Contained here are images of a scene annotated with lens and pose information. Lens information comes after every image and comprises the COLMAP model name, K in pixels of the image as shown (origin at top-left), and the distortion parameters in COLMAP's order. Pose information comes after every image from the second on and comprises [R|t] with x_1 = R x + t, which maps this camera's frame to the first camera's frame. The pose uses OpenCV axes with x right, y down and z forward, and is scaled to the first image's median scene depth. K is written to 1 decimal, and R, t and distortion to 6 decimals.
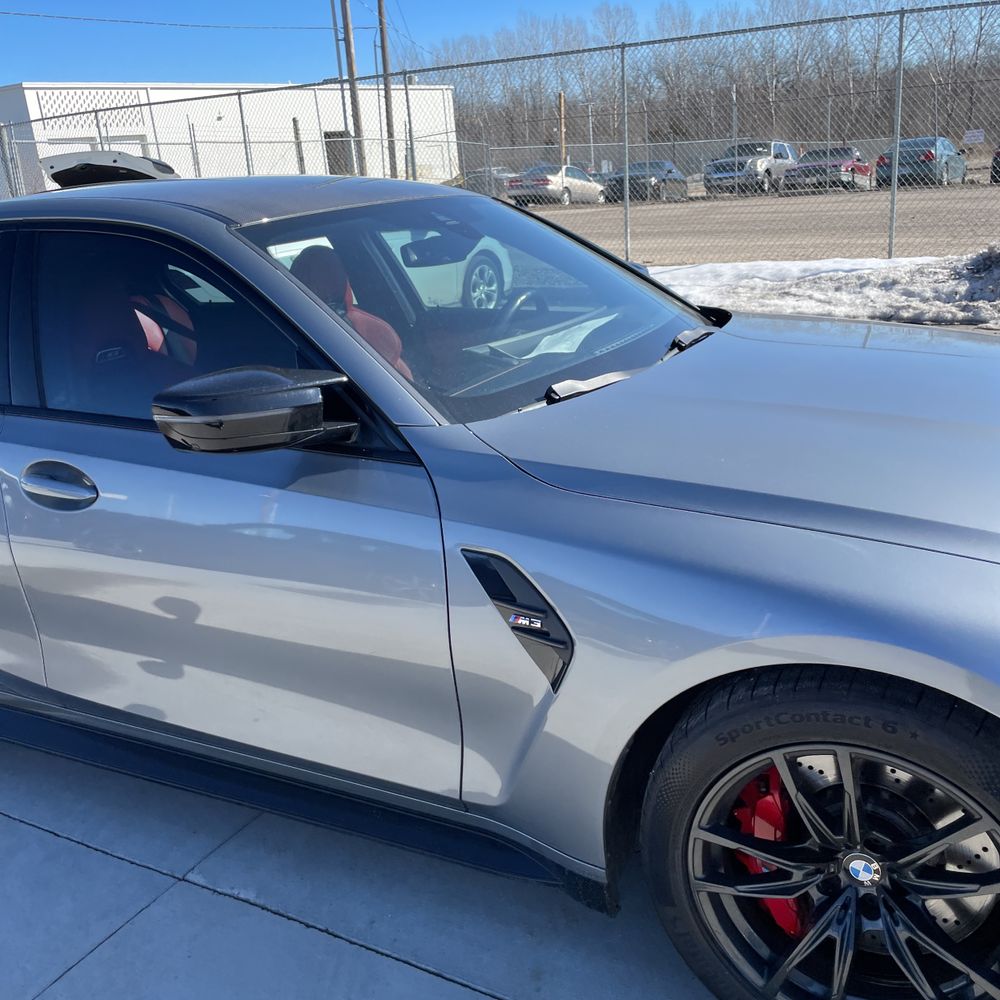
lens RADIAL K [[1011.2, 0, 513.2], [0, 1011.2, 493.9], [0, 0, 1]] dist [0.028684, 0.000000]
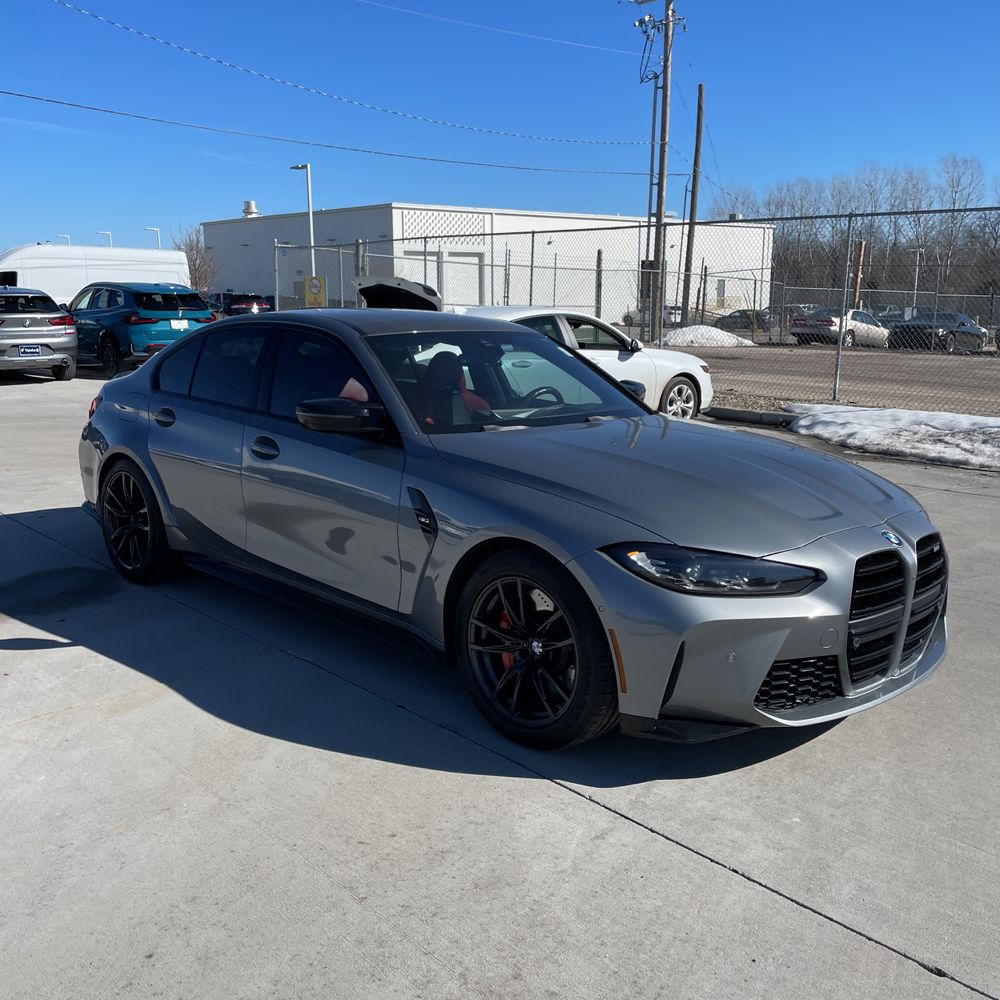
lens RADIAL K [[1011.2, 0, 508.5], [0, 1011.2, 501.7], [0, 0, 1]] dist [0.028684, 0.000000]
pose [[0.947743, 0.141939, -0.285722, 0.147553], [-0.171580, 0.981802, -0.081399, 0.042696], [0.268969, 0.126169, 0.954849, -0.194302]]
